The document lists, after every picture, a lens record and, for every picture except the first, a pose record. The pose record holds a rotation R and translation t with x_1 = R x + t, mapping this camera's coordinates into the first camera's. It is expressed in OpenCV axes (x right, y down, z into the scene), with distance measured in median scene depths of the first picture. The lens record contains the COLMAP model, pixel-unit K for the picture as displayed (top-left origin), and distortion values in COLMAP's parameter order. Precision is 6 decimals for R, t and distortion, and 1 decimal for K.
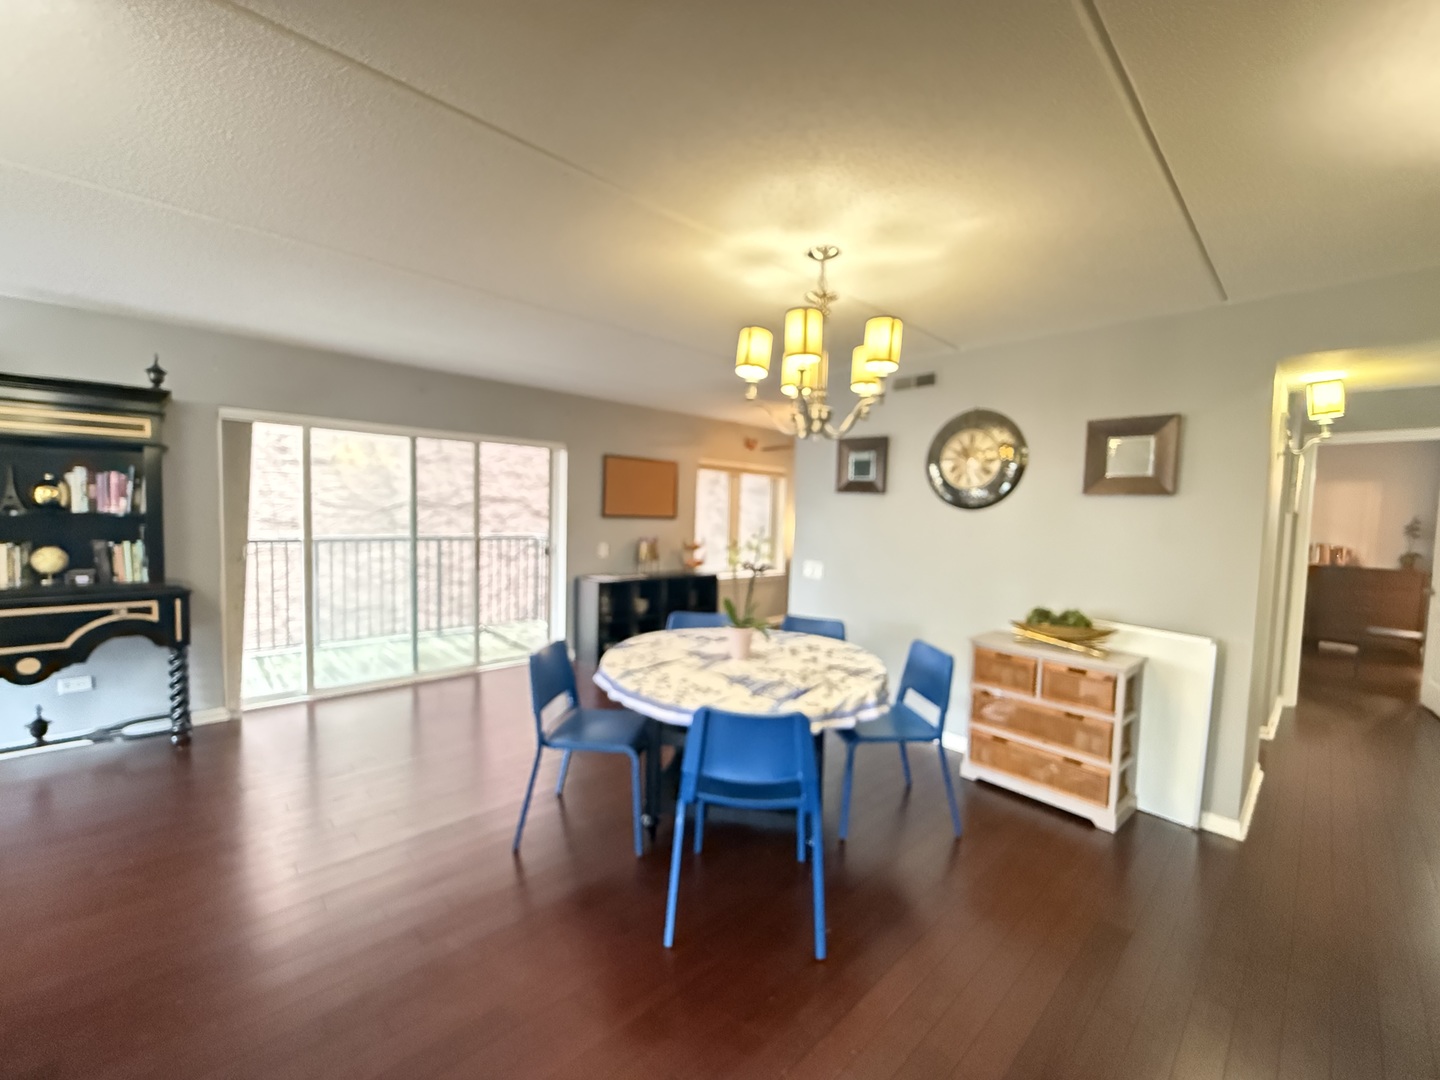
lens RADIAL K [[586.1, 0, 720.0], [0, 586.1, 540.0], [0, 0, 1]] dist [-0.001720, -0.000503]
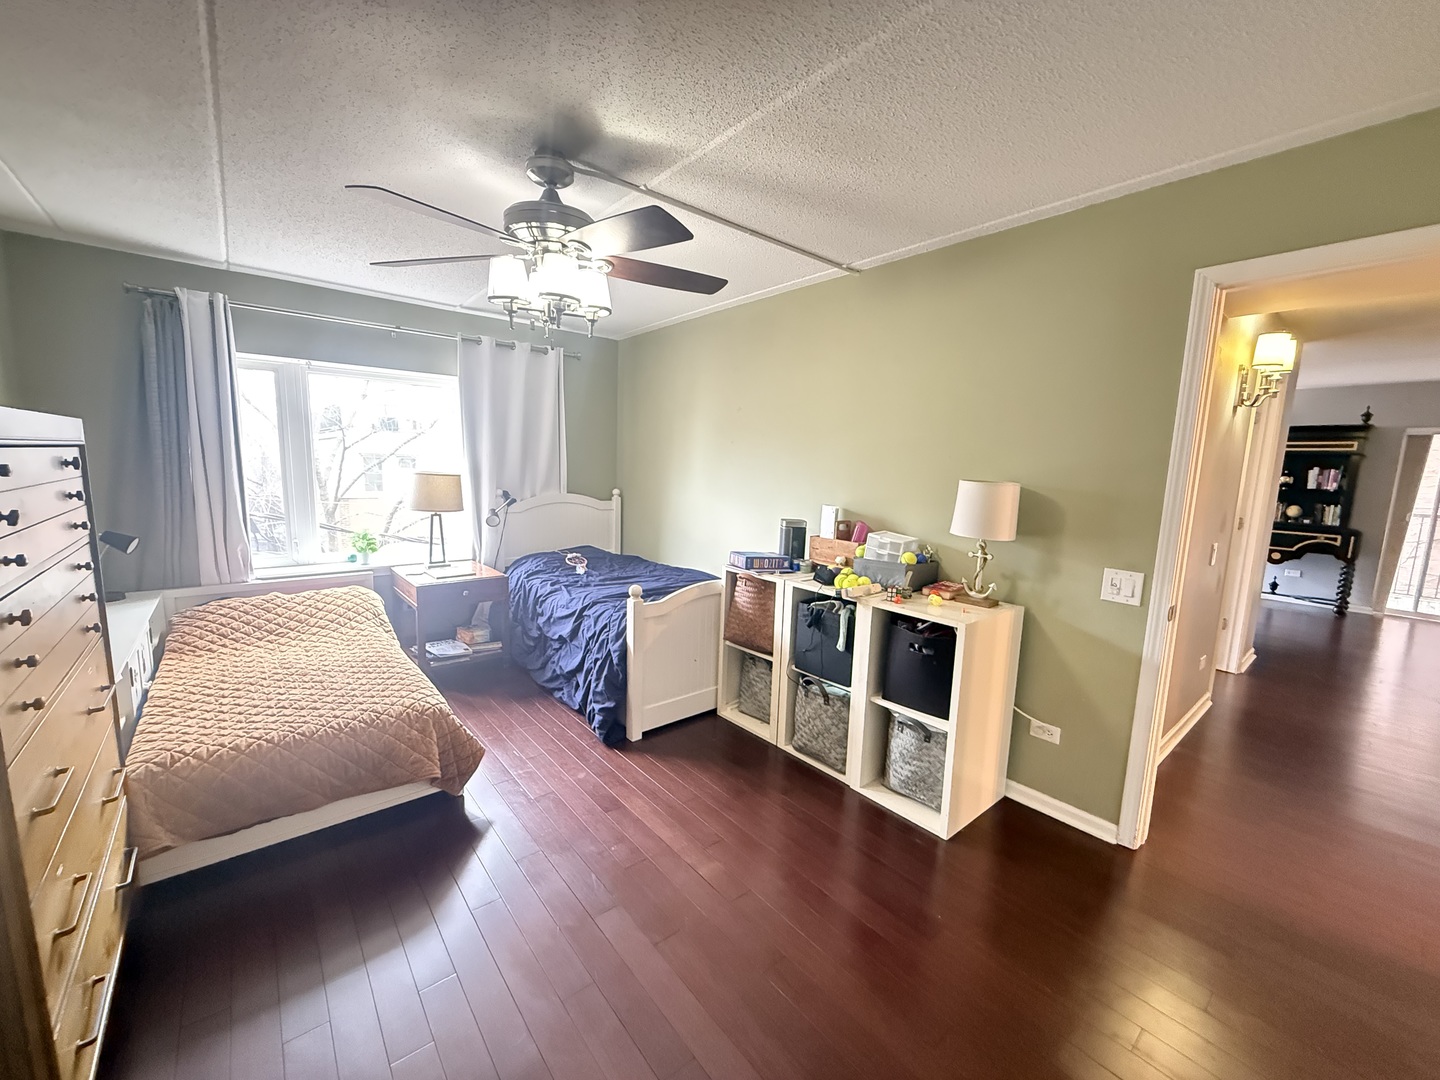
lens RADIAL K [[573.3, 0, 720.0], [0, 573.3, 540.0], [0, 0, 1]] dist [0.000211, 0.000166]
pose [[-0.067866, 0.112524, -0.991329, 1.060761], [-0.086168, 0.989246, 0.118187, 0.070975], [0.993966, 0.093441, -0.057440, -0.933505]]
